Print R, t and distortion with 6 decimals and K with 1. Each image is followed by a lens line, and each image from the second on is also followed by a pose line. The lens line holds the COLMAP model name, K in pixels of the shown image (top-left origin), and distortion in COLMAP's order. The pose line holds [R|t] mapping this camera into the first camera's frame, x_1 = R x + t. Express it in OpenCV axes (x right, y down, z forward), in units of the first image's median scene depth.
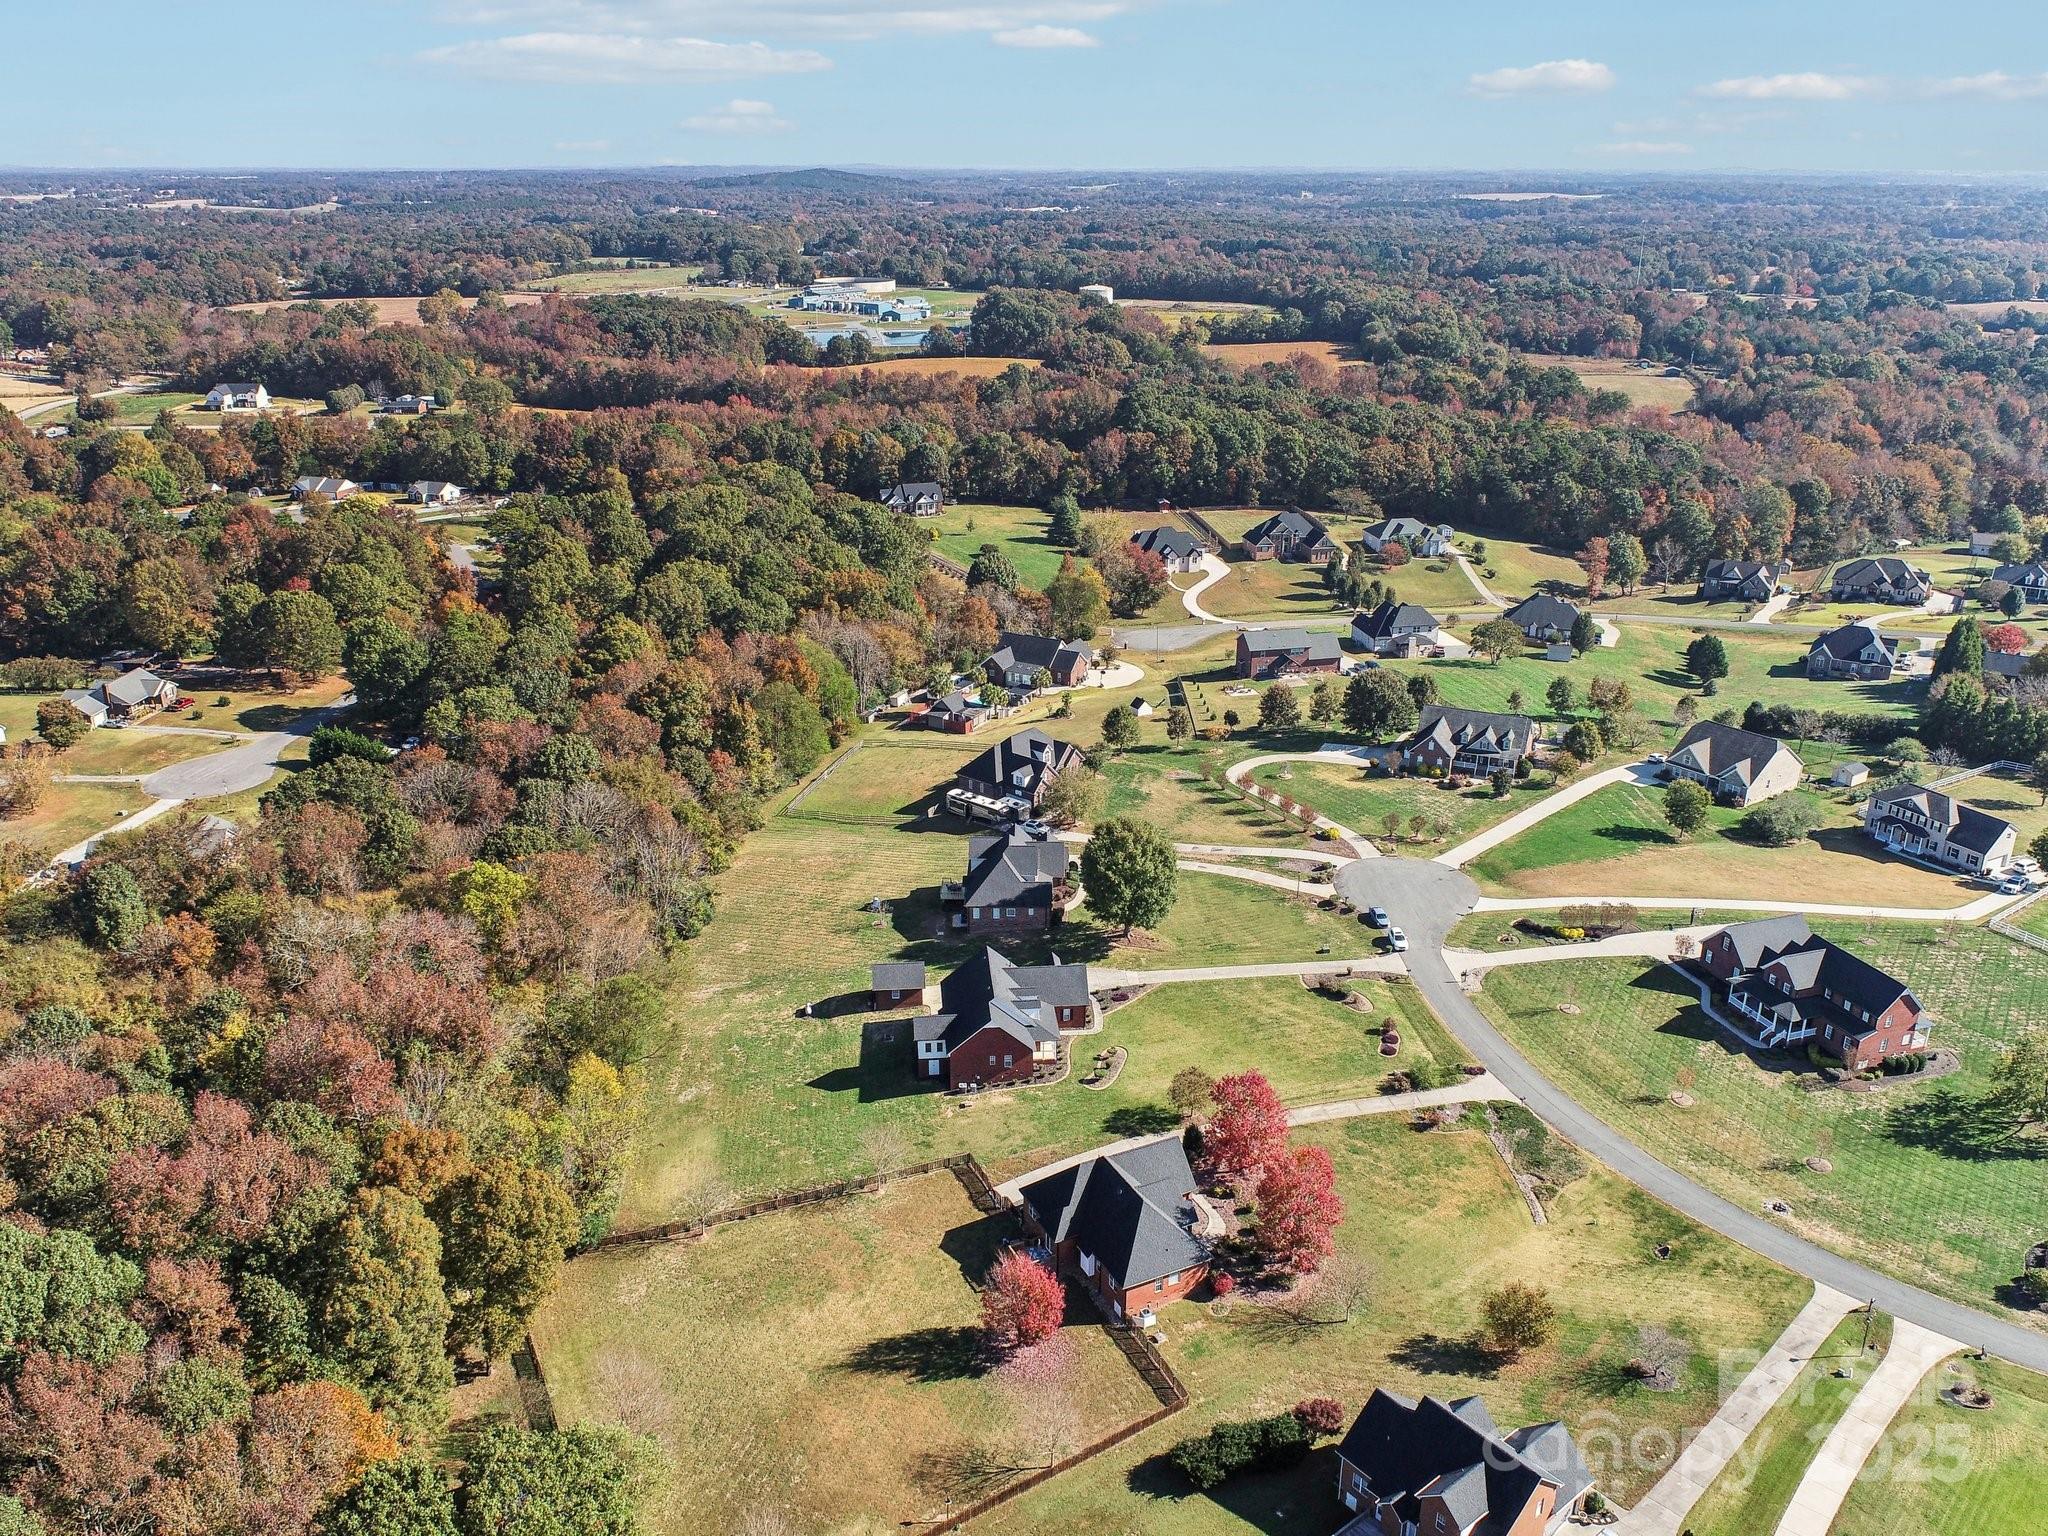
lens RADIAL K [[1590.7, 0, 1015.0], [0, 1590.7, 770.5], [0, 0, 1]] dist [-0.006103, -0.000122]
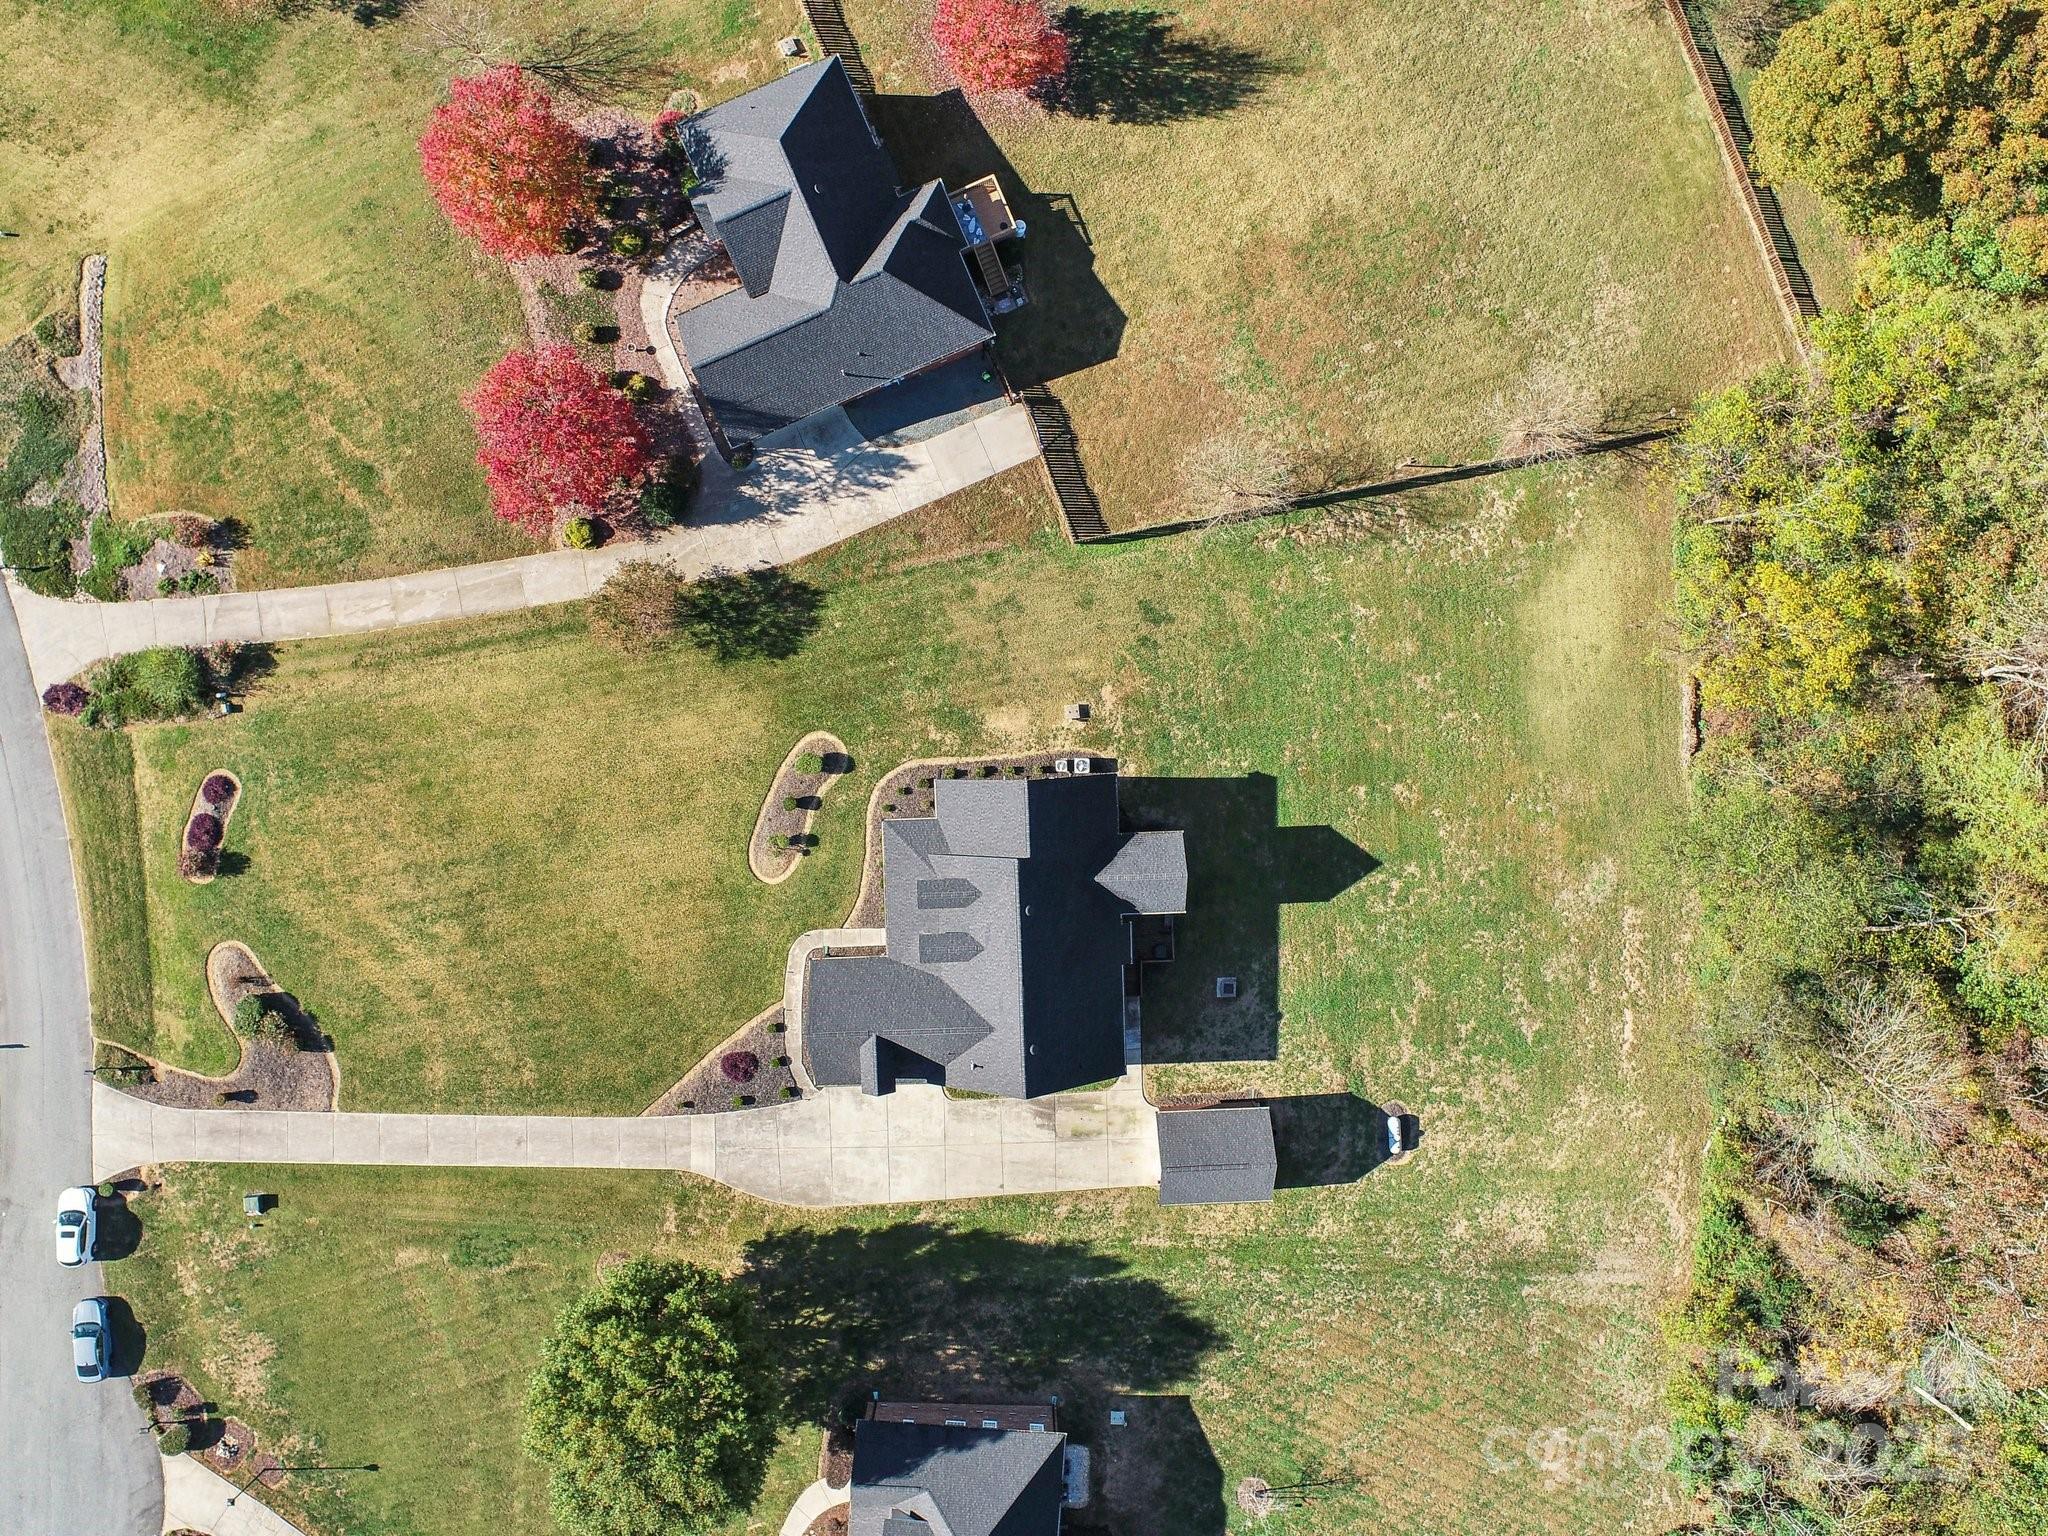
lens RADIAL K [[1545.4, 0, 1024.0], [0, 1545.4, 768.0], [0, 0, 1]] dist [0.005098, -0.000622]
pose [[-0.998917, -0.046497, 0.001449, -0.014063], [0.019924, -0.399482, 0.916524, -0.245042], [-0.042037, 0.915561, 0.399976, 0.757038]]
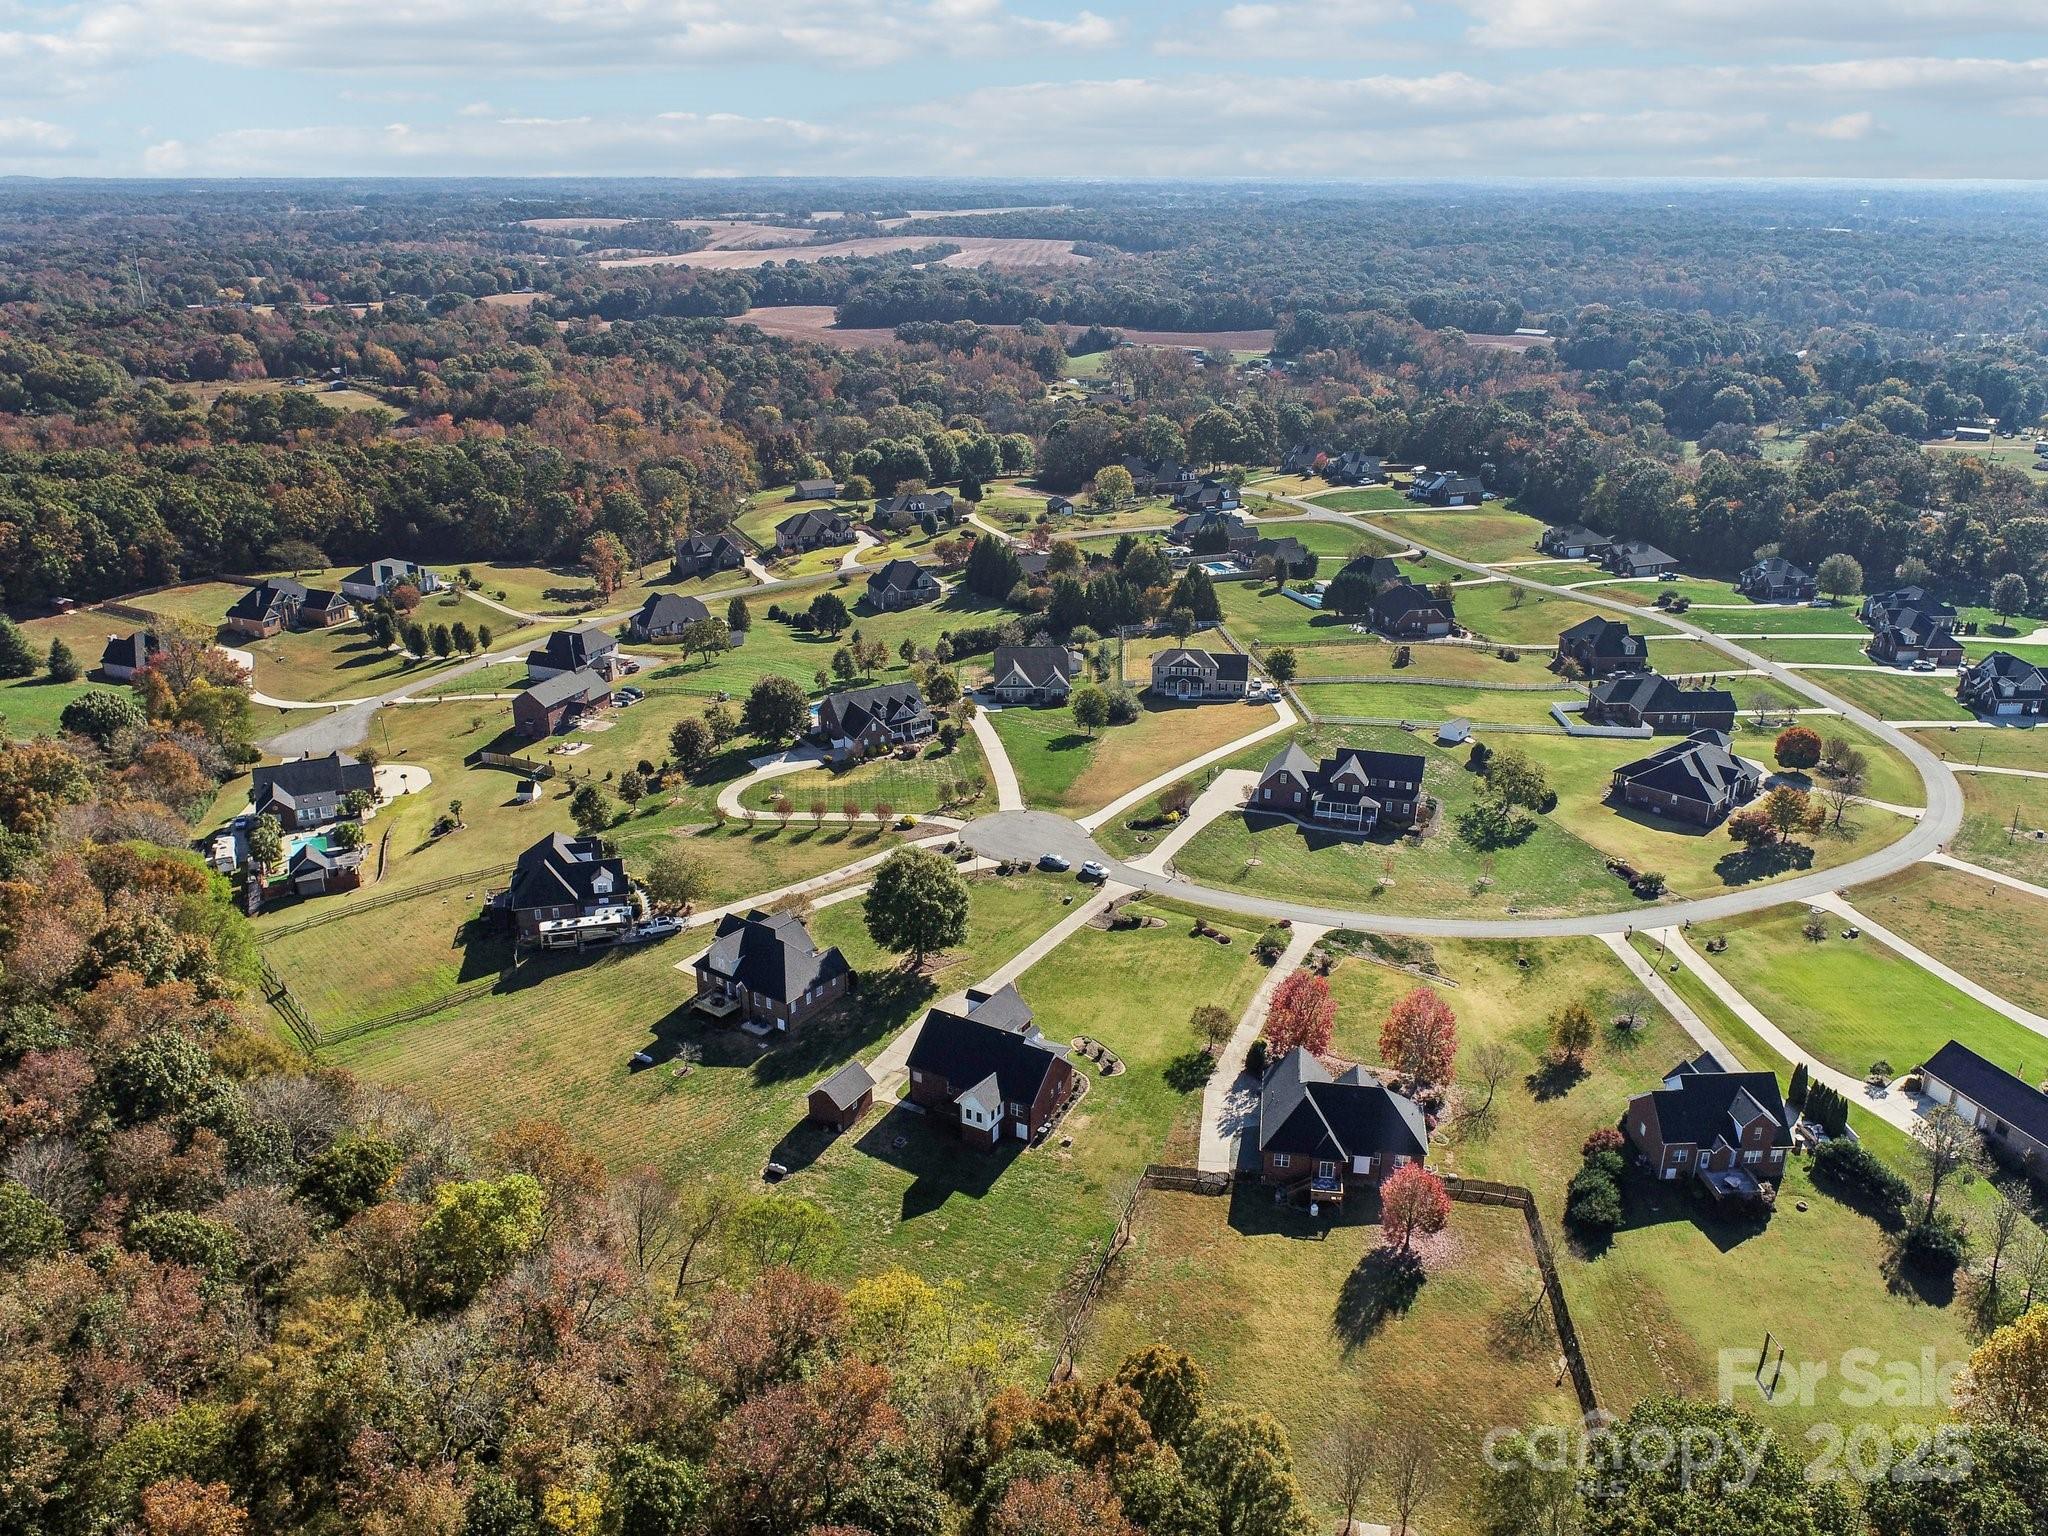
lens RADIAL K [[1590.7, 0, 1015.0], [0, 1590.7, 770.5], [0, 0, 1]] dist [-0.006103, -0.000122]
pose [[0.578833, -0.290500, 0.761946, -0.690042], [0.293171, 0.946051, 0.137977, -0.145615], [-0.760923, 0.143515, 0.632772, 0.335724]]
